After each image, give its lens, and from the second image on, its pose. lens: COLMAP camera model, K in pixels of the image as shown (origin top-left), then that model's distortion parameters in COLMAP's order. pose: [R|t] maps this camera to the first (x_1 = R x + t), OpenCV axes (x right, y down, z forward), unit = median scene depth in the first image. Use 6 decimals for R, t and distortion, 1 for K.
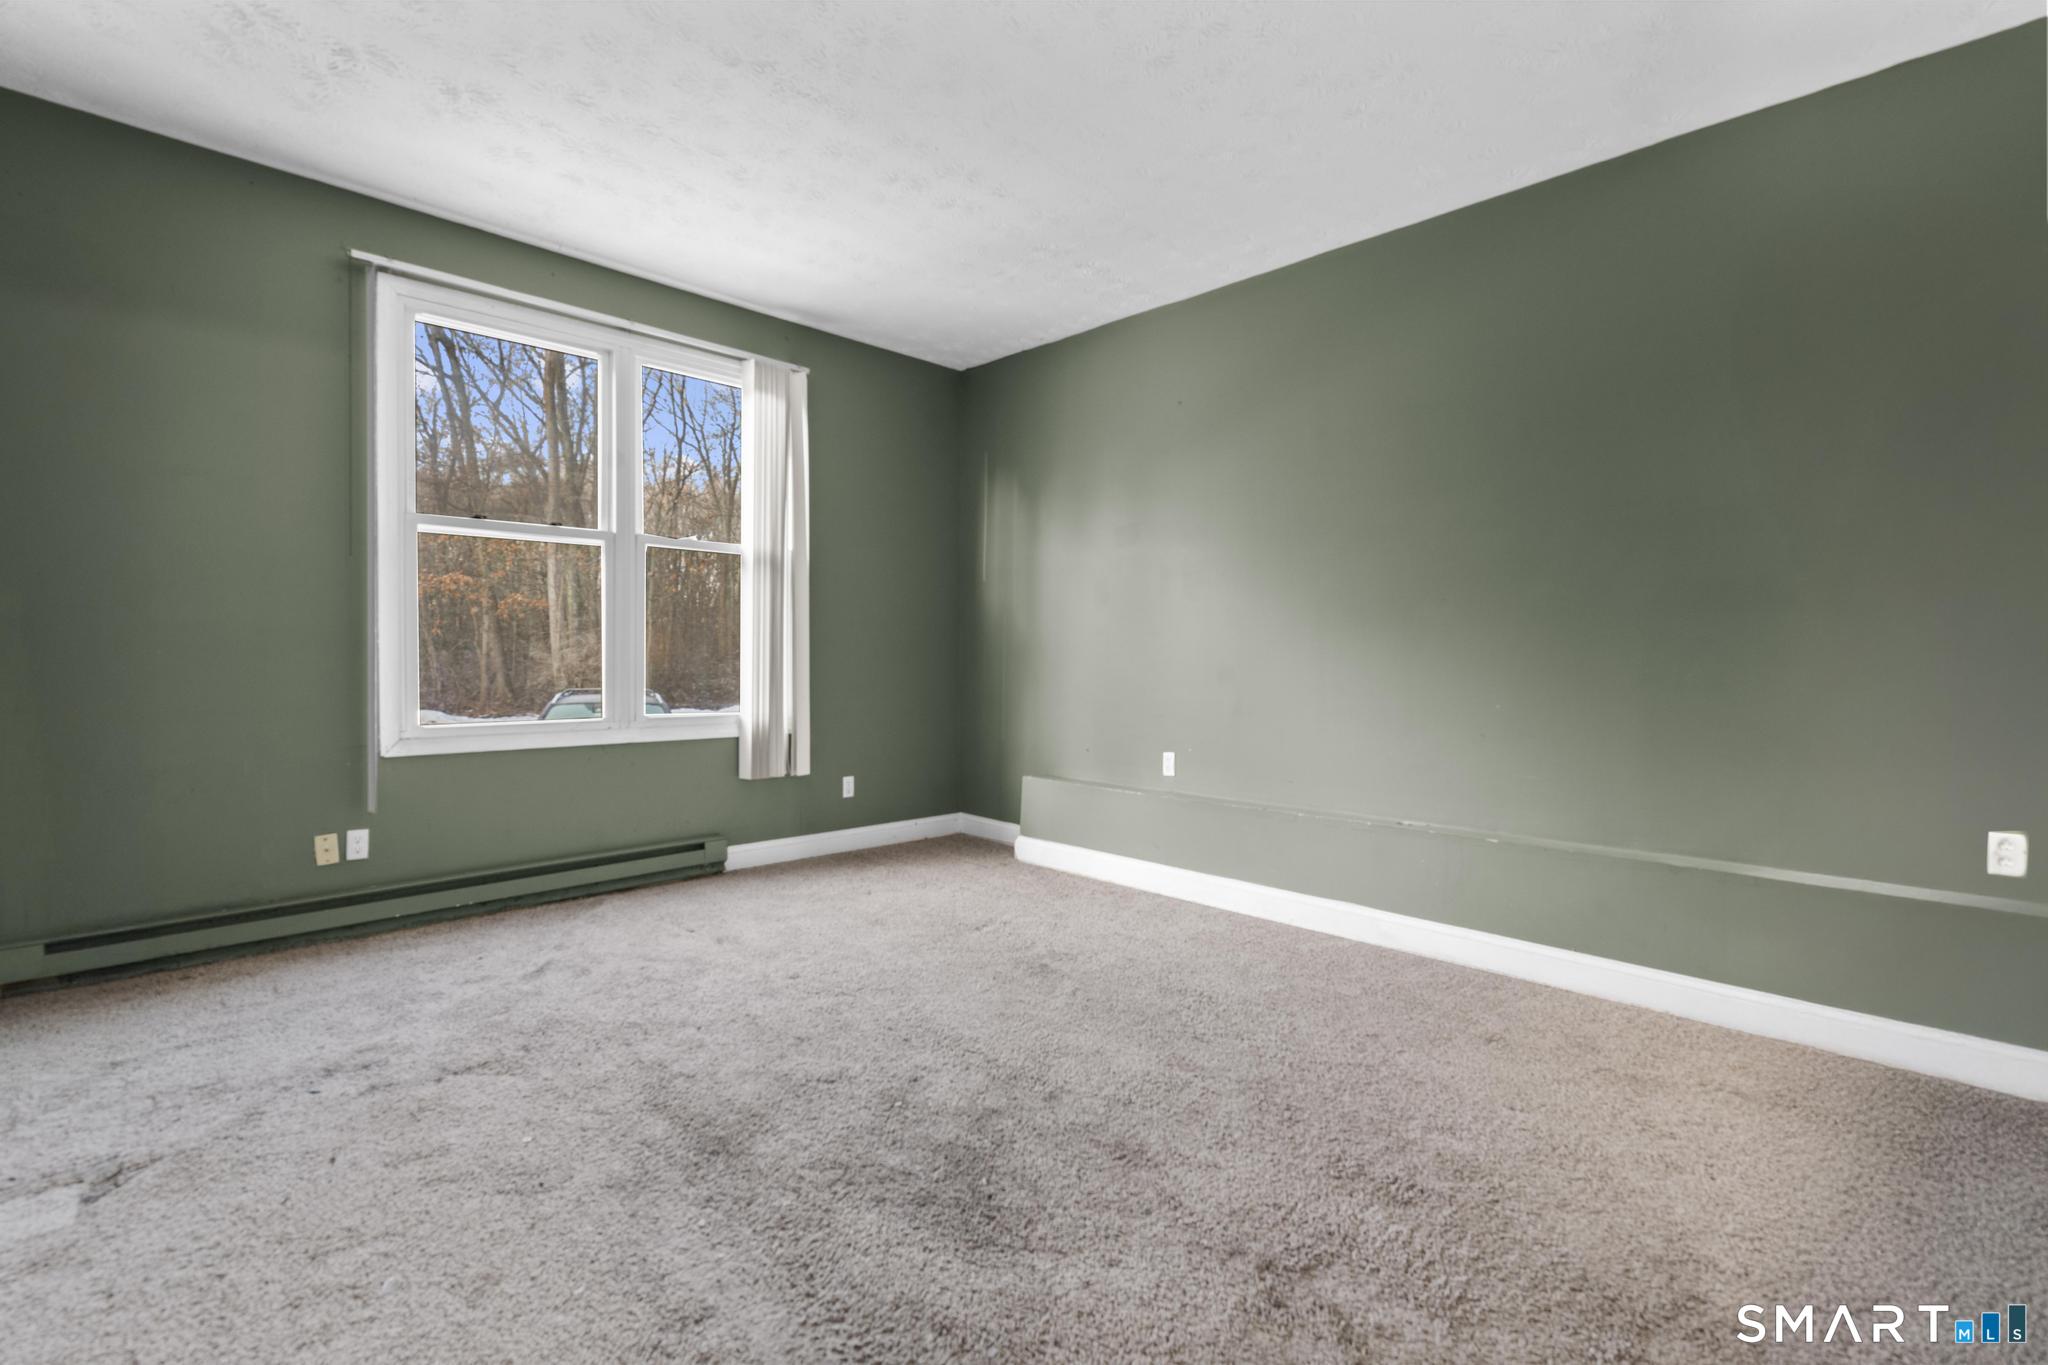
lens RADIAL K [[924.9, 0, 1029.9], [0, 924.9, 675.2], [0, 0, 1]] dist [-0.007106, 0.002901]
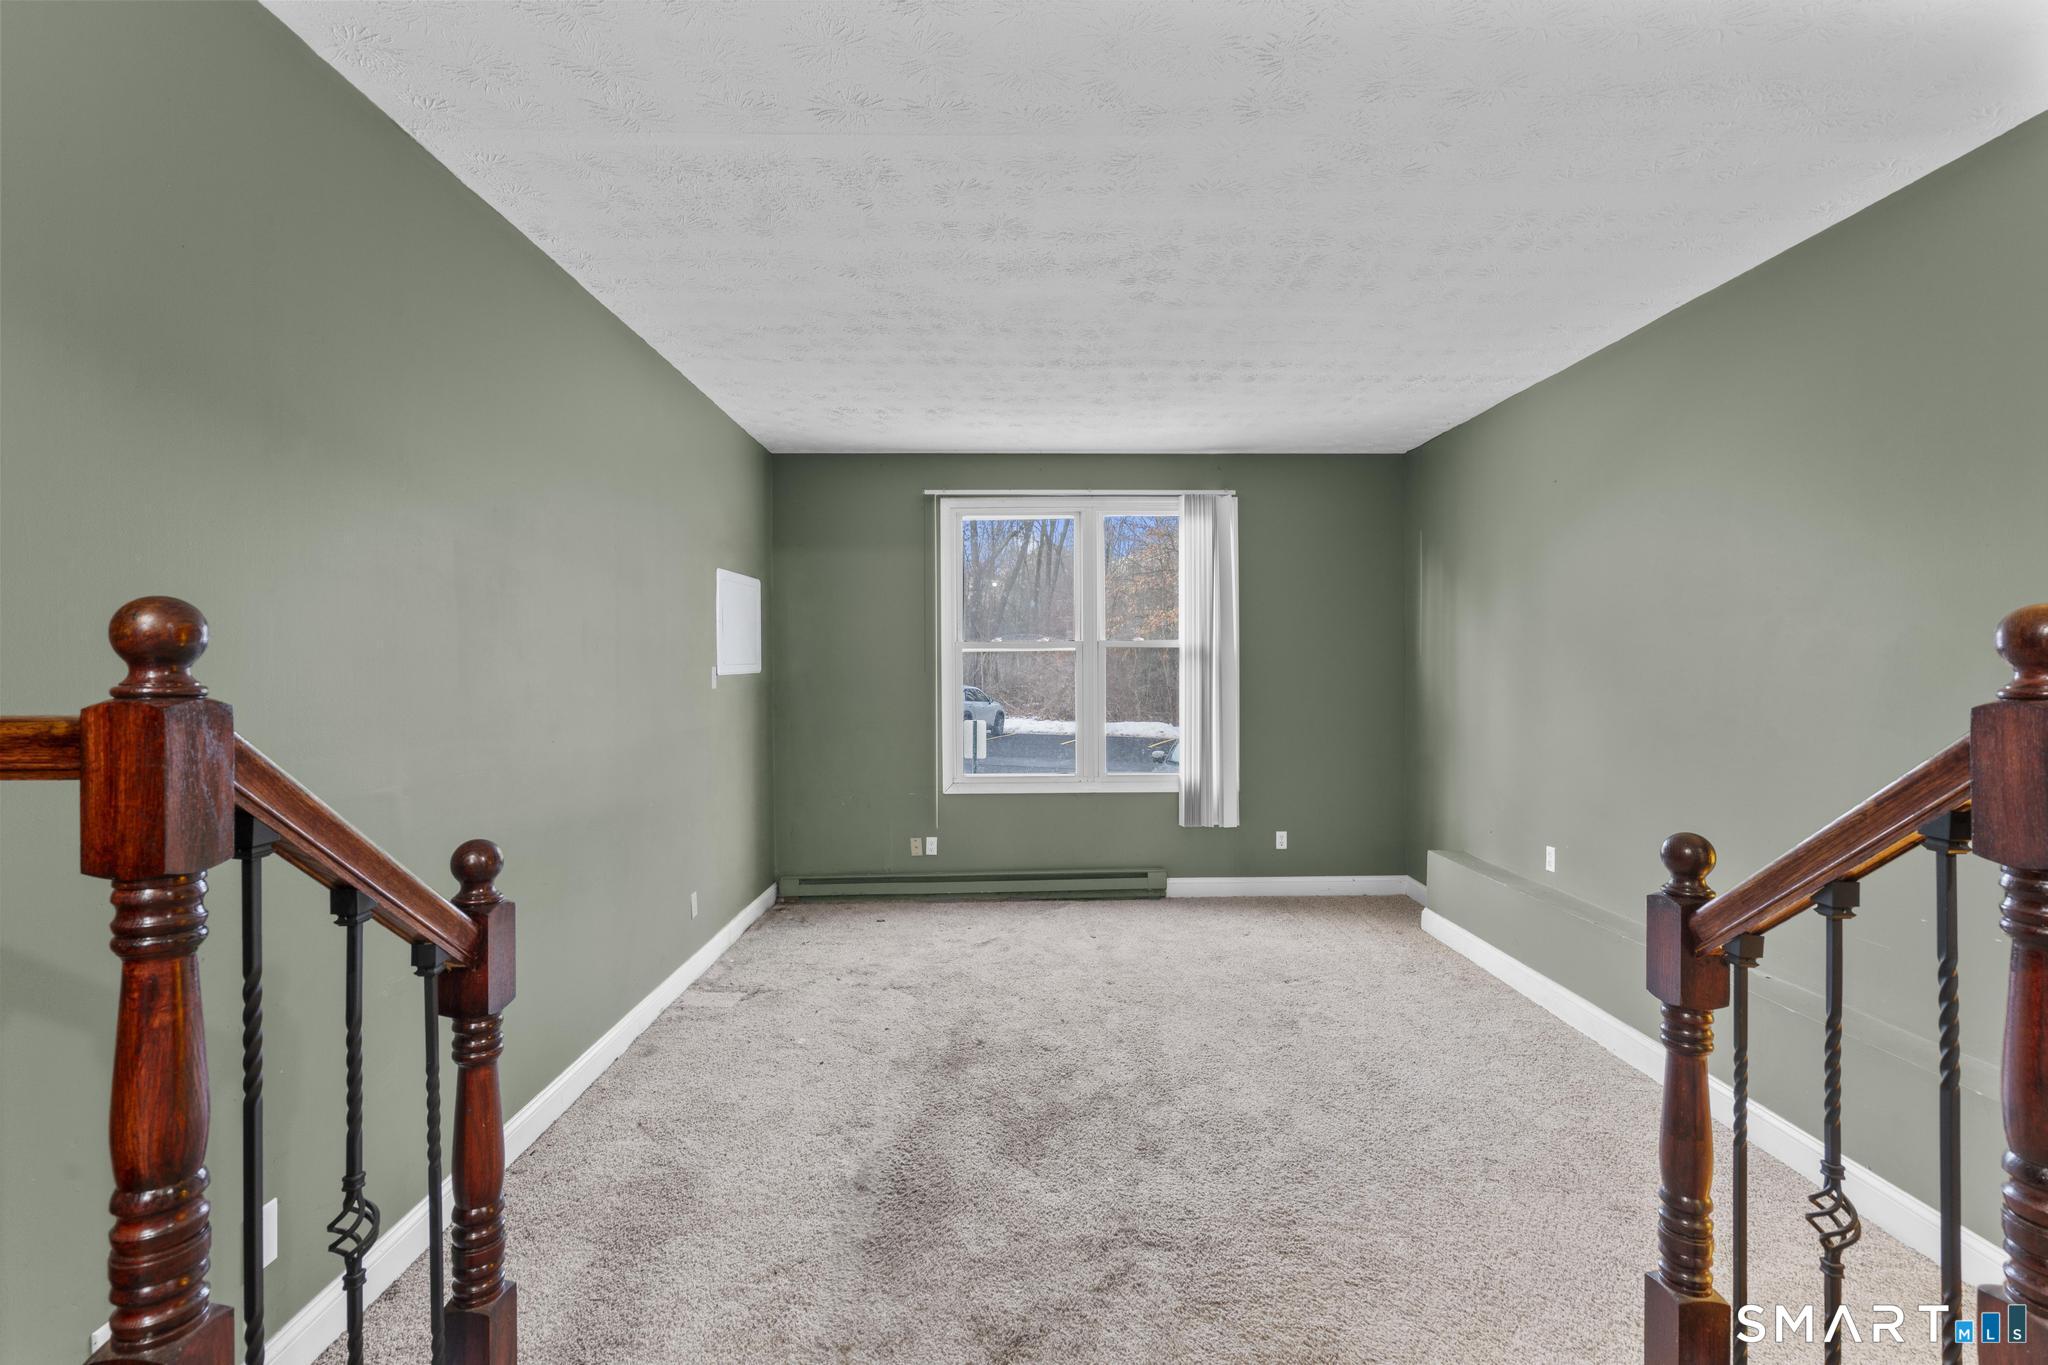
lens RADIAL K [[924.9, 0, 1021.5], [0, 924.9, 678.5], [0, 0, 1]] dist [-0.007106, 0.002901]
pose [[0.721712, -0.001642, -0.692191, 0.546072], [-0.002595, 0.999984, -0.005078, -0.110484], [0.692188, 0.005461, 0.721696, -0.088221]]
